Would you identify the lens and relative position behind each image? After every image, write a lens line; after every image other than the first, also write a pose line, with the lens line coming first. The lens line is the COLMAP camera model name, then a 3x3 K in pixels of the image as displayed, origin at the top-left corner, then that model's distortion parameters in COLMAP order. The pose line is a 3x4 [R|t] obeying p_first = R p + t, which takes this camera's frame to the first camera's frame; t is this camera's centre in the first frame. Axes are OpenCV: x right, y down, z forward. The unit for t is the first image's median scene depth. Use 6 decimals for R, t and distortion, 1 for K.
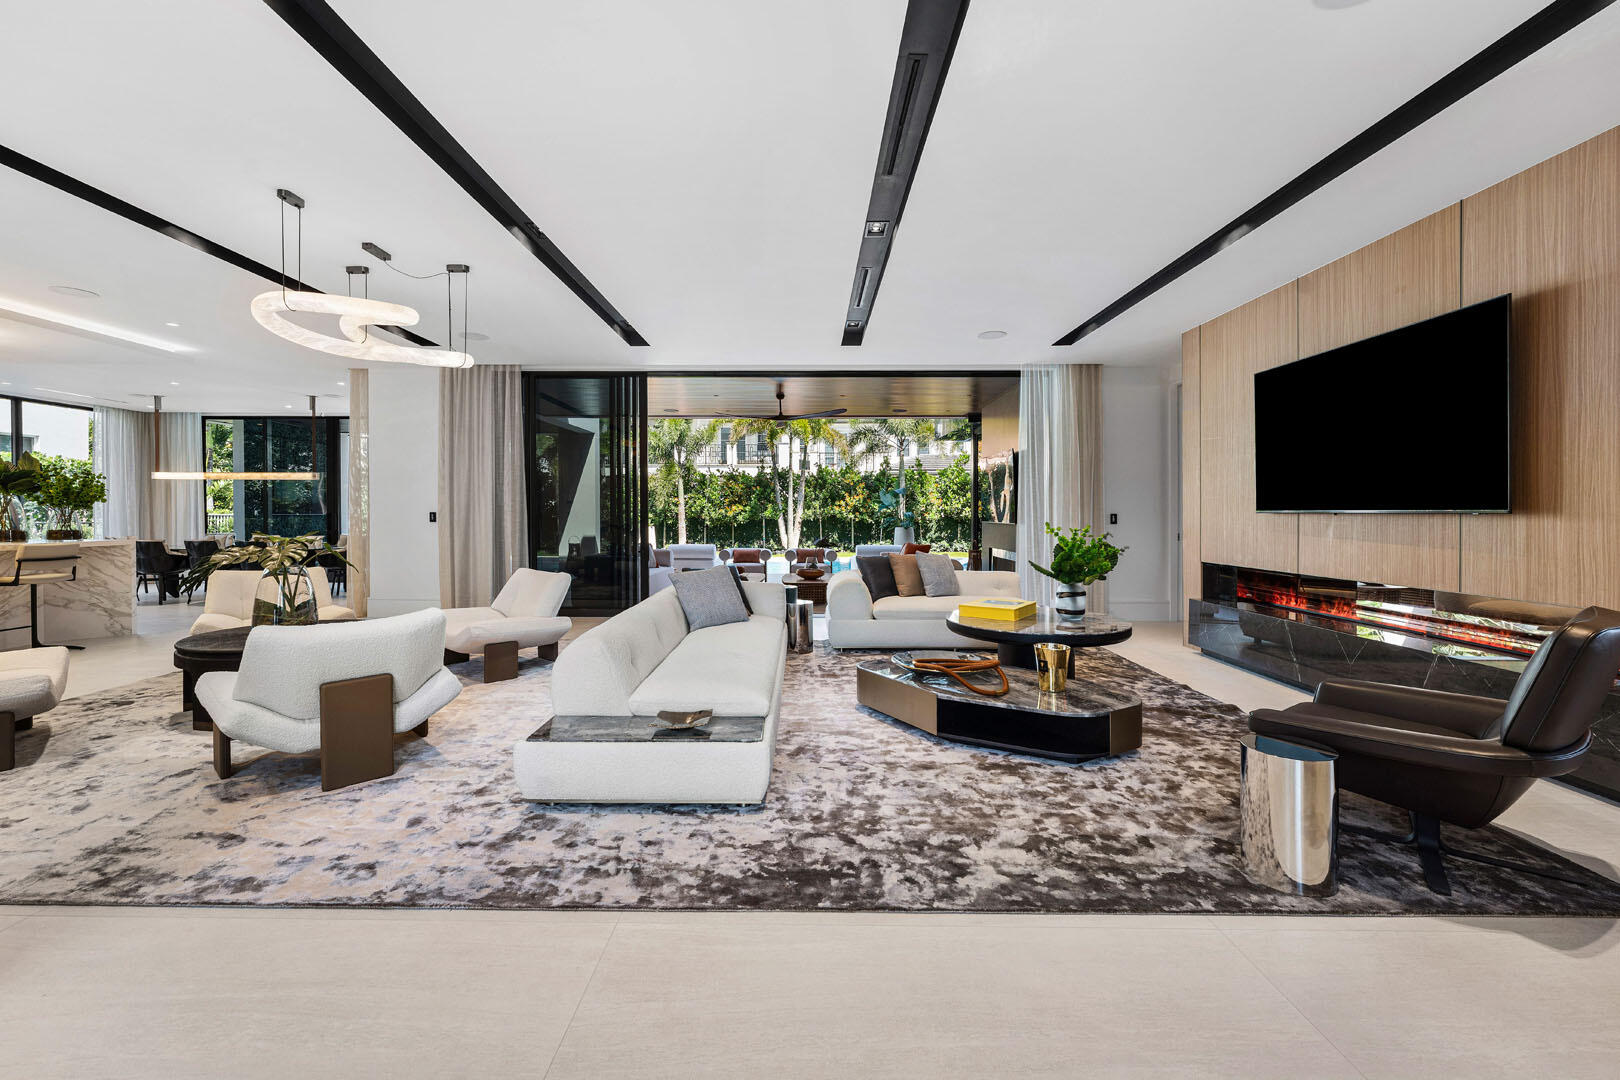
lens RADIAL K [[662.8, 0, 805.4], [0, 662.8, 527.5], [0, 0, 1]] dist [-0.001581, 0.000543]
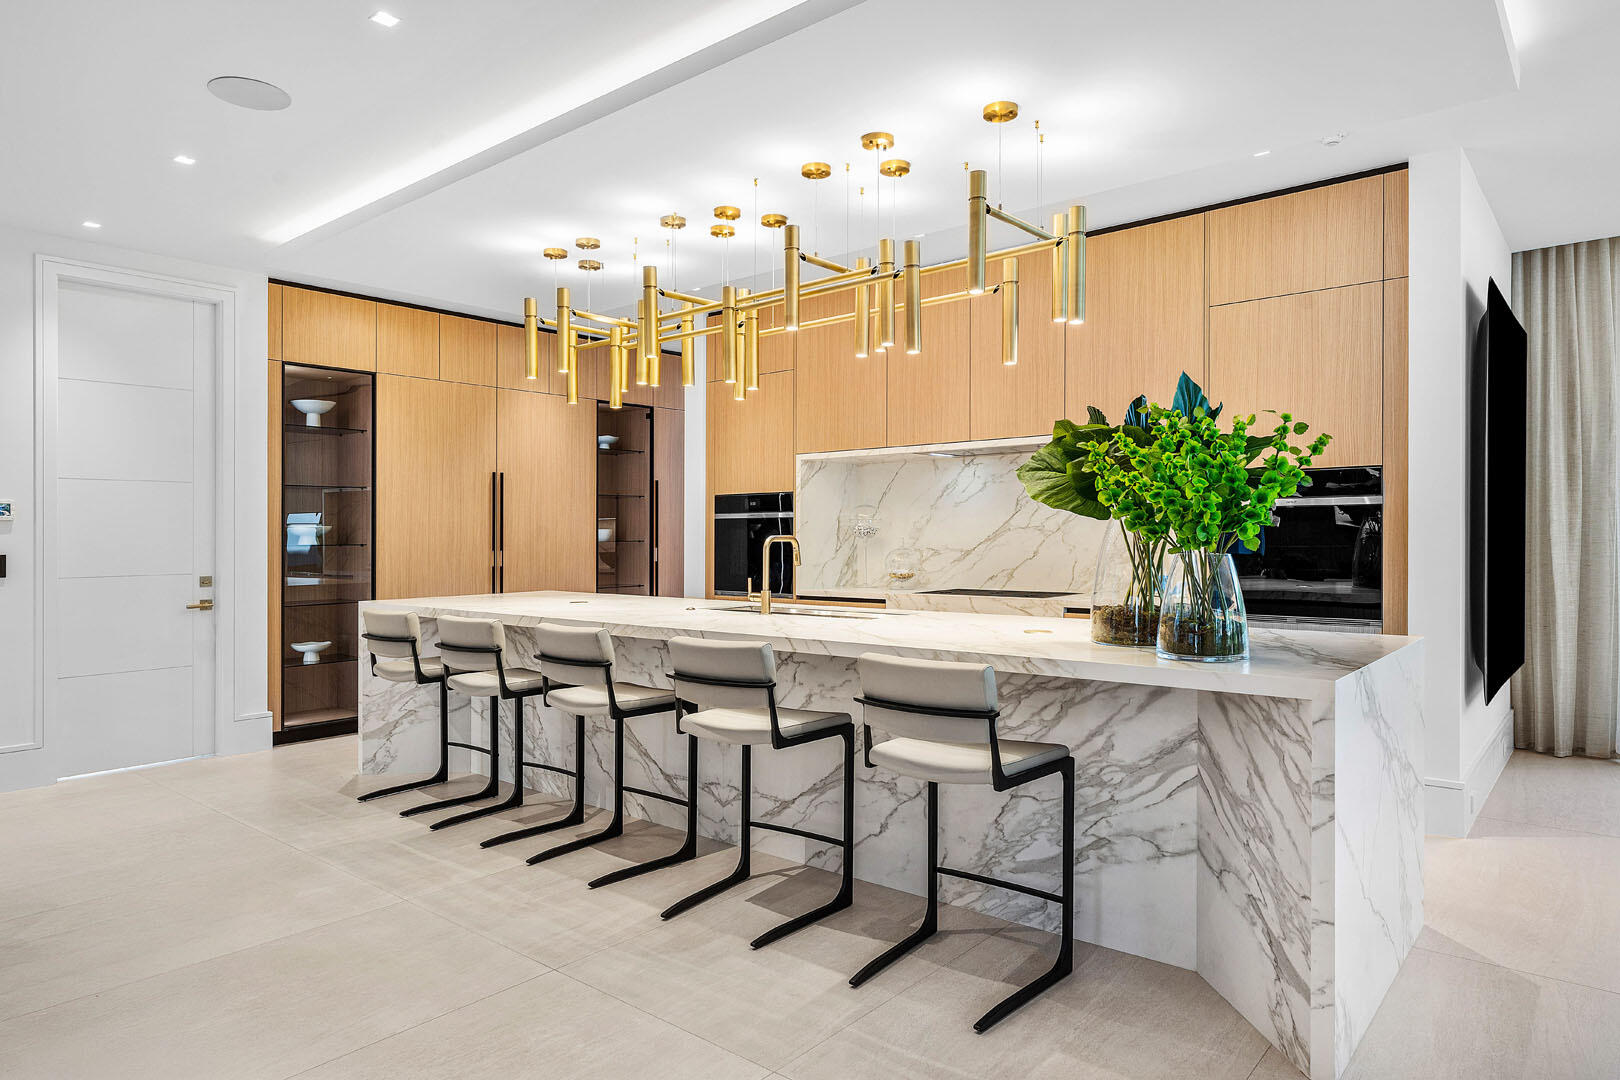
lens RADIAL K [[1001.8, 0, 825.9], [0, 1001.8, 533.0], [0, 0, 1]] dist [0.015503, -0.002248]
pose [[-0.648564, 0.001916, -0.761158, -0.730493], [-0.011082, 0.999867, 0.011960, -0.043266], [0.761080, 0.016192, -0.648456, 1.279555]]
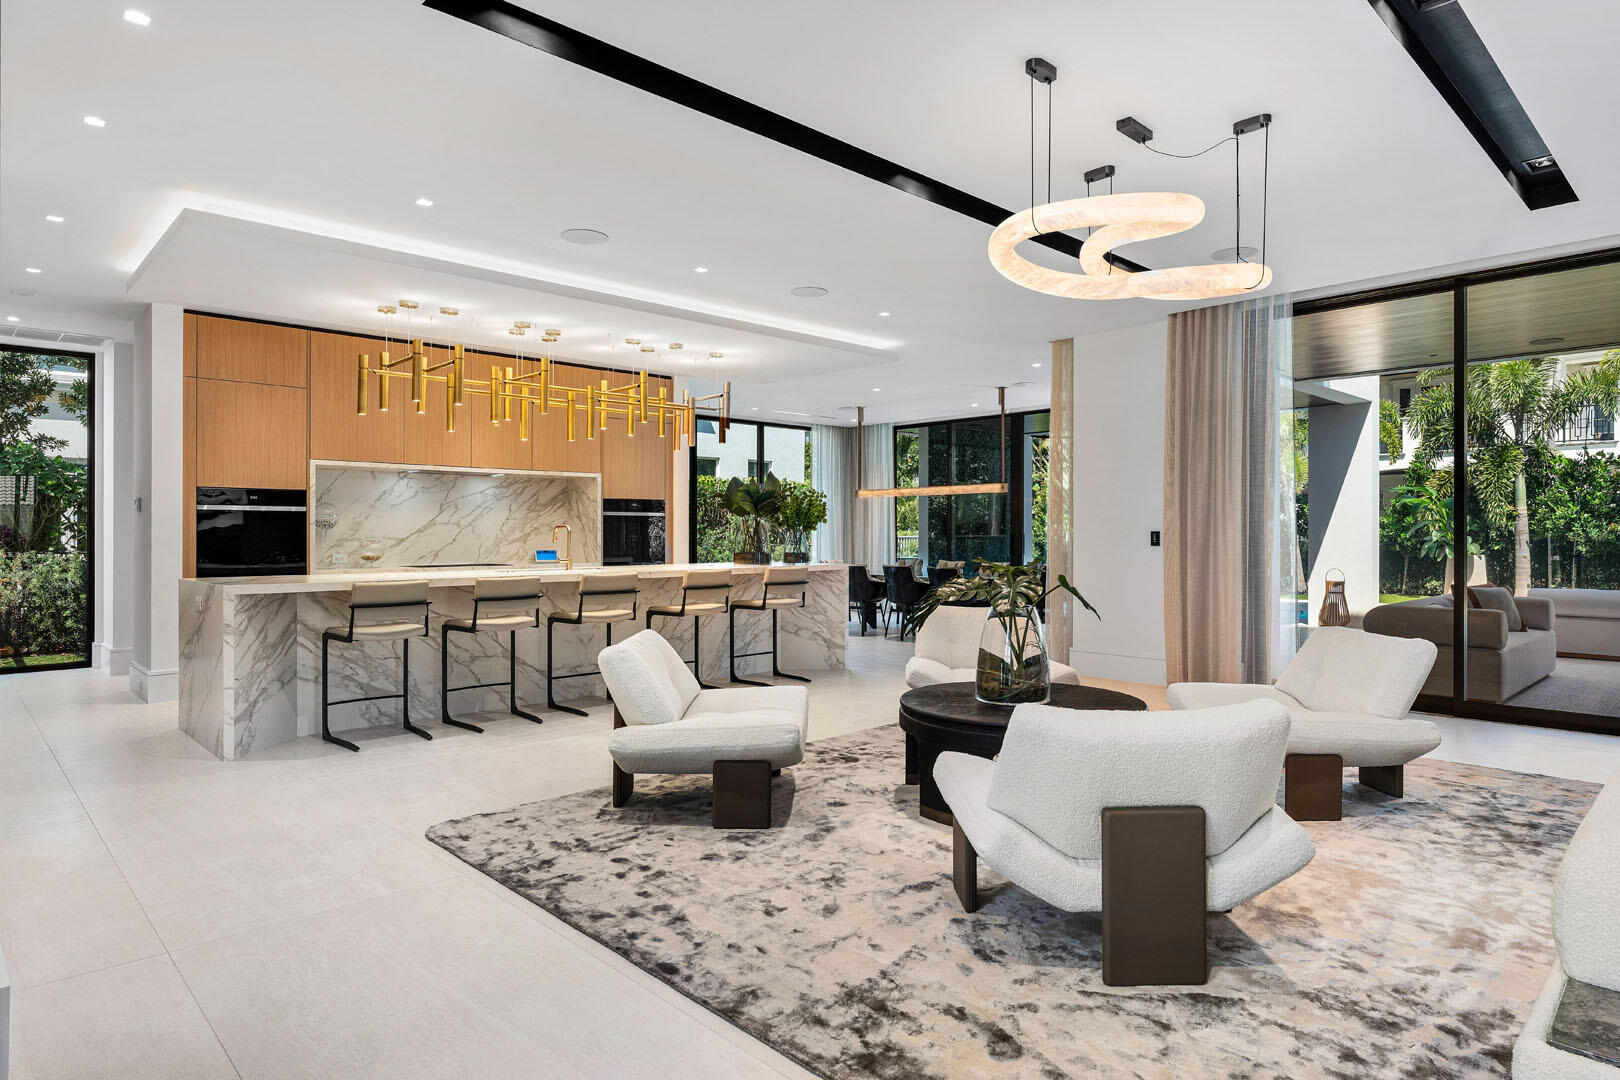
lens RADIAL K [[922.0, 0, 822.7], [0, 922.0, 554.4], [0, 0, 1]] dist [-0.001540, -0.001555]
pose [[0.699148, 0.010050, -0.714906, -0.168412], [-0.010110, 0.999940, 0.004170, 0.000341], [0.714906, 0.004312, 0.699208, 0.119130]]
